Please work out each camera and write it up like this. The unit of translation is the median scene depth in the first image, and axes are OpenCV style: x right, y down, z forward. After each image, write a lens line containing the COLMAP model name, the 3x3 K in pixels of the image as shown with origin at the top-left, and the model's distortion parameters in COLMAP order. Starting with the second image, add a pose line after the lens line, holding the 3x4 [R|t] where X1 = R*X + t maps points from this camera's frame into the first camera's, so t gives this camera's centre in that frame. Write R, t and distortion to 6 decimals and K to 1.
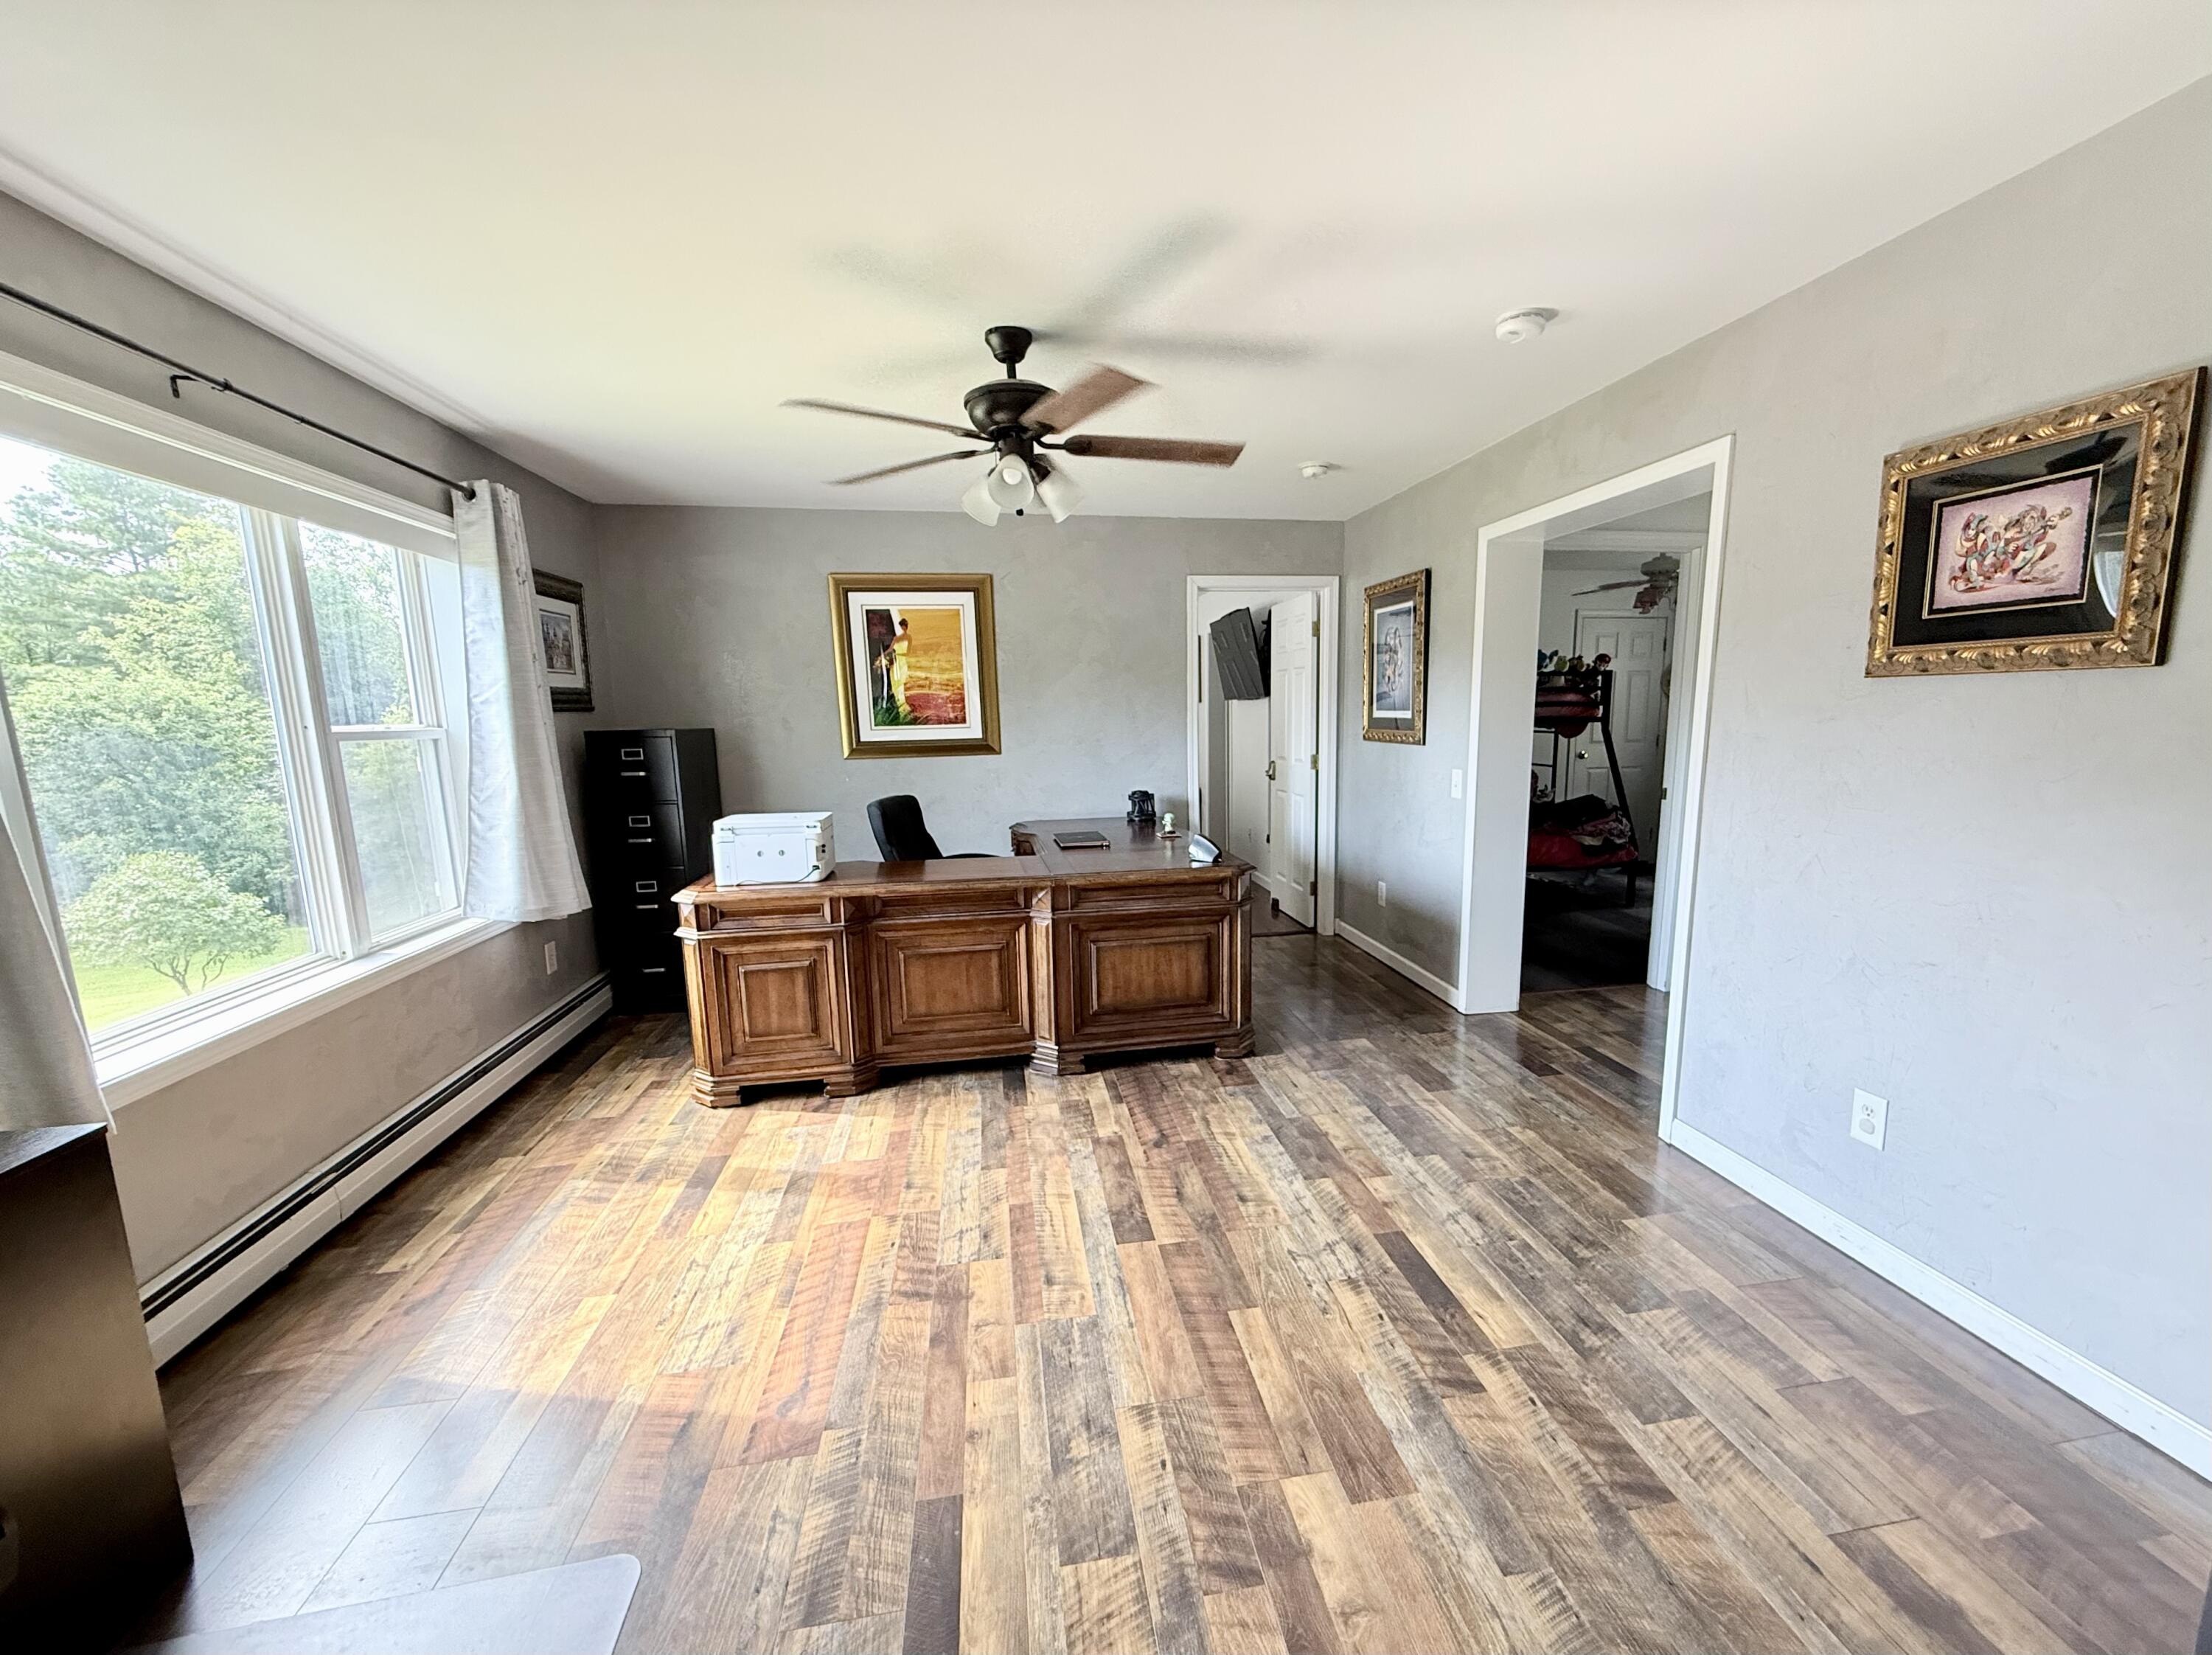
lens RADIAL K [[928.3, 0, 1156.9], [0, 928.3, 866.3], [0, 0, 1]] dist [-0.000127, 0.000155]
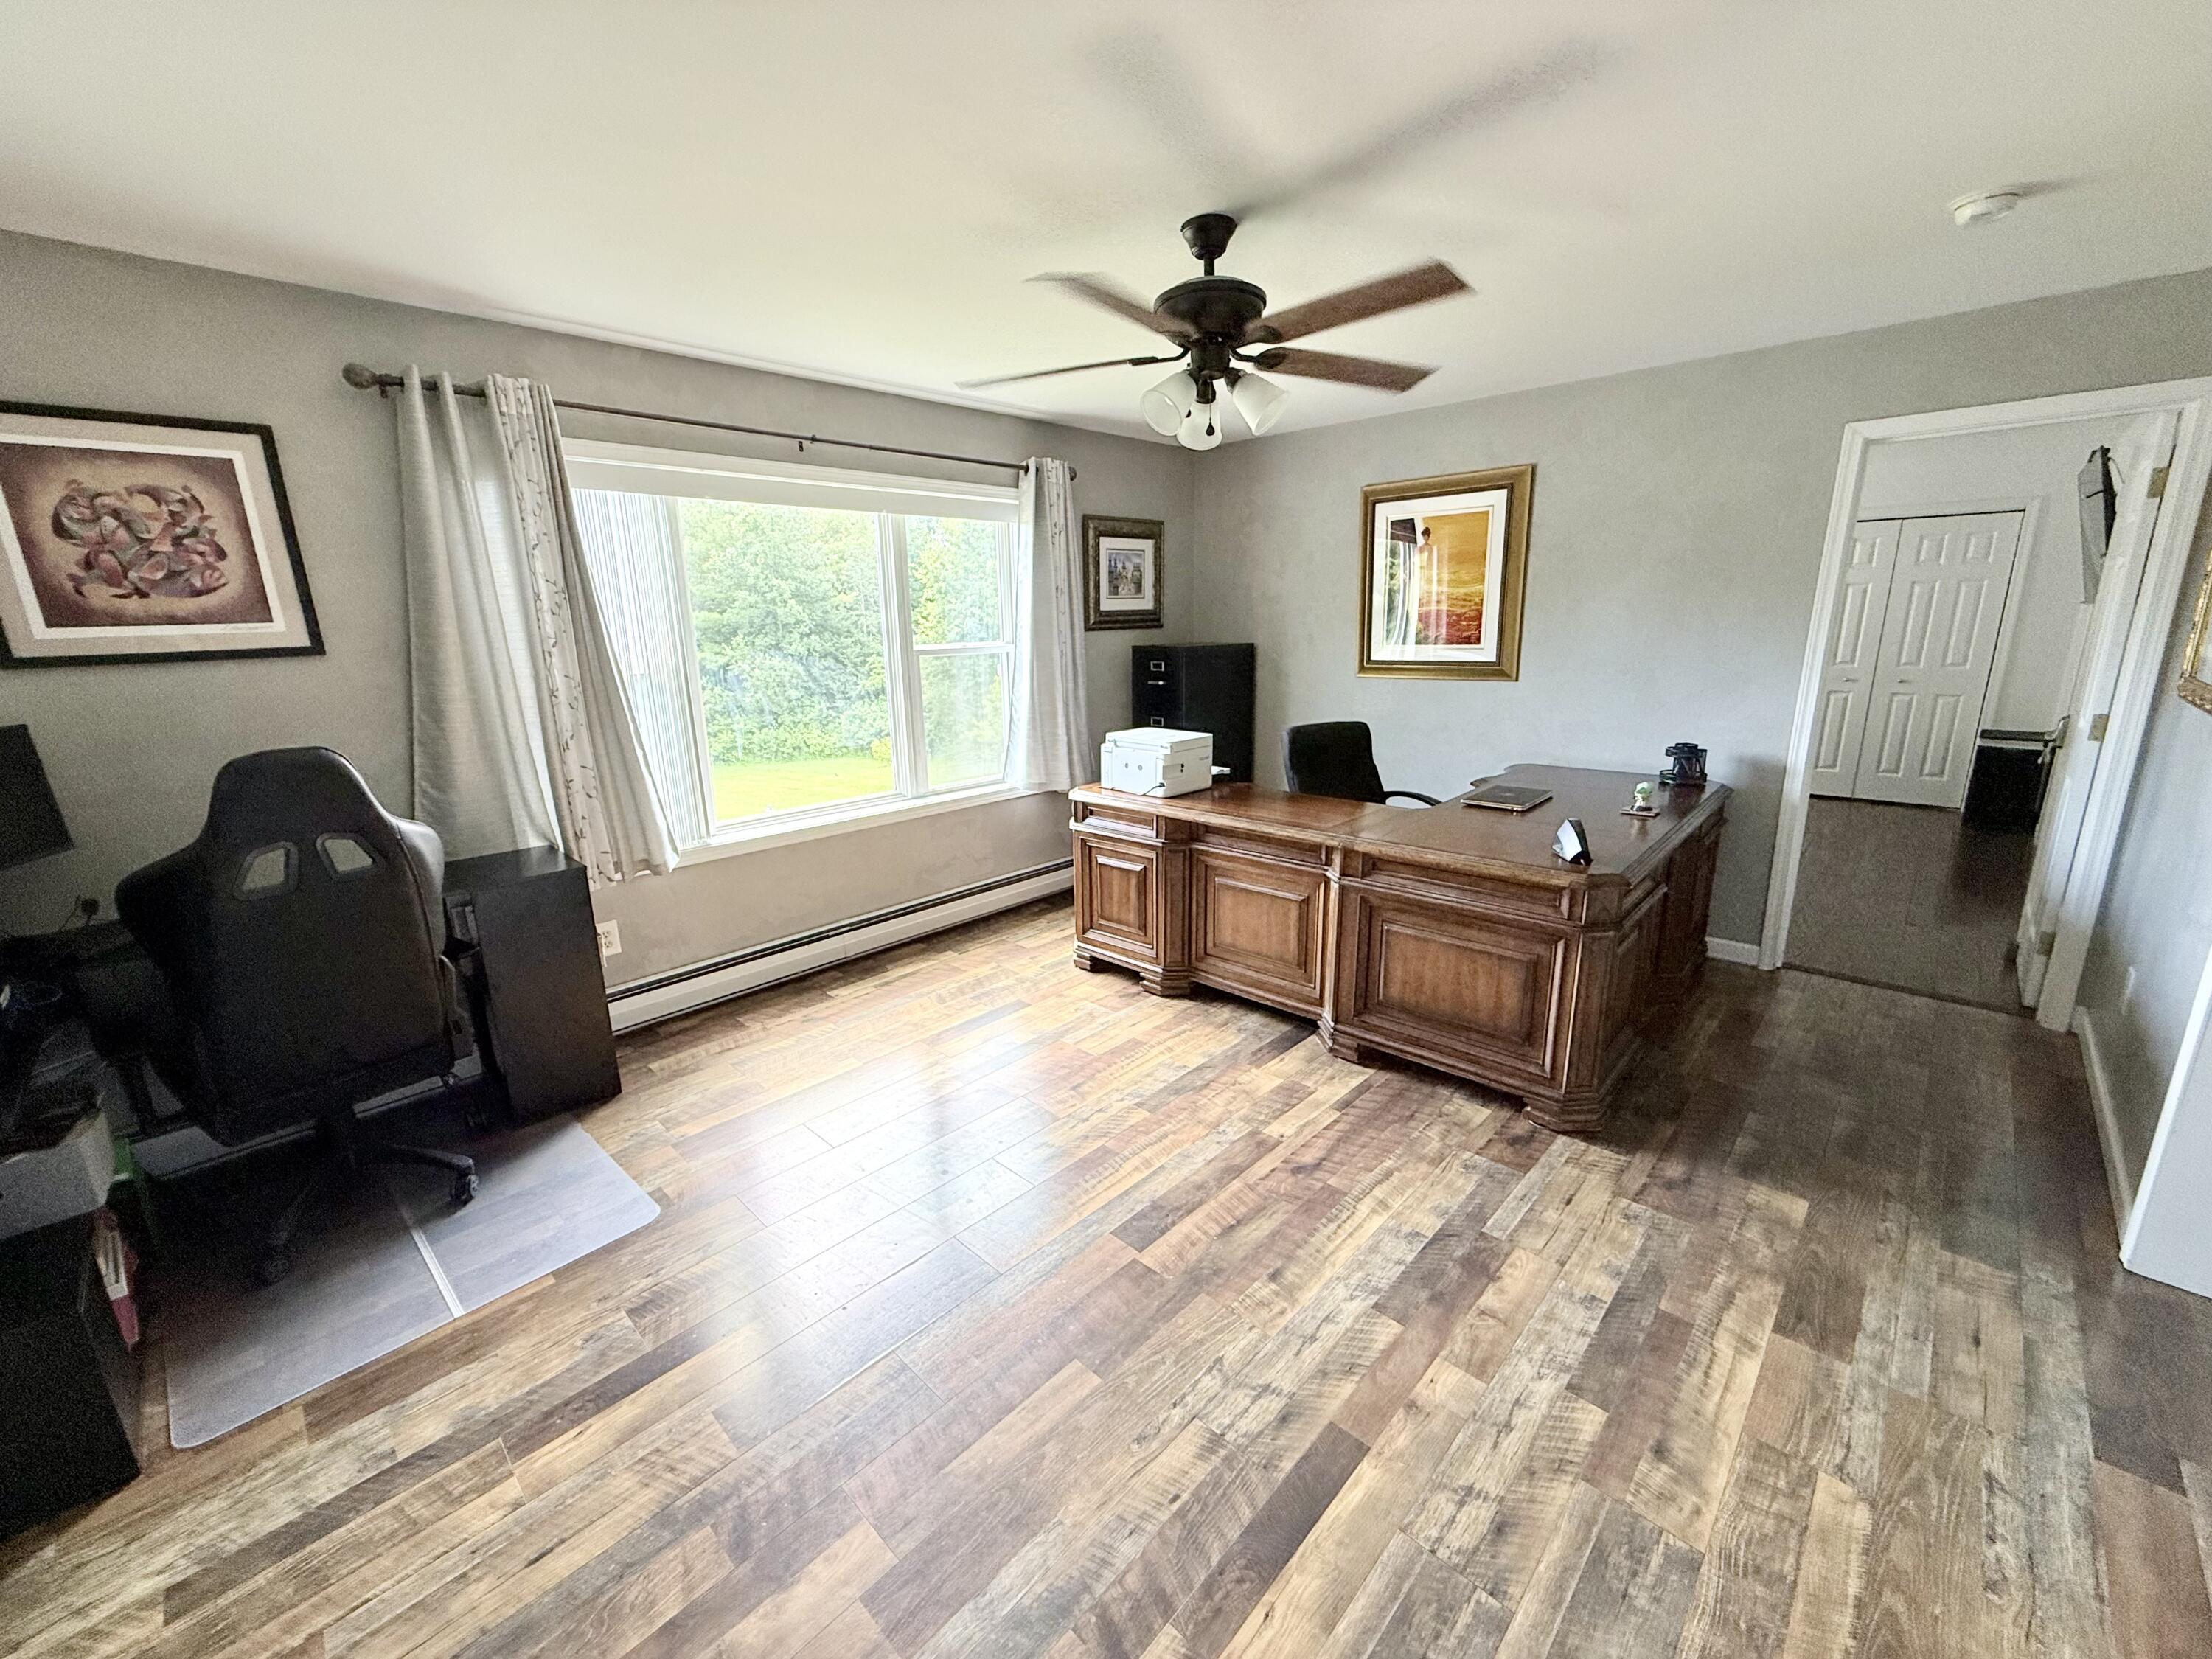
lens RADIAL K [[884.5, 0, 1106.0], [0, 884.5, 829.5], [0, 0, 1]] dist [0.000724, 0.000174]
pose [[0.578501, 0.196195, -0.791735, 0.433618], [-0.124479, 0.980507, 0.152020, -0.098391], [0.806128, 0.010610, 0.591646, 0.336194]]
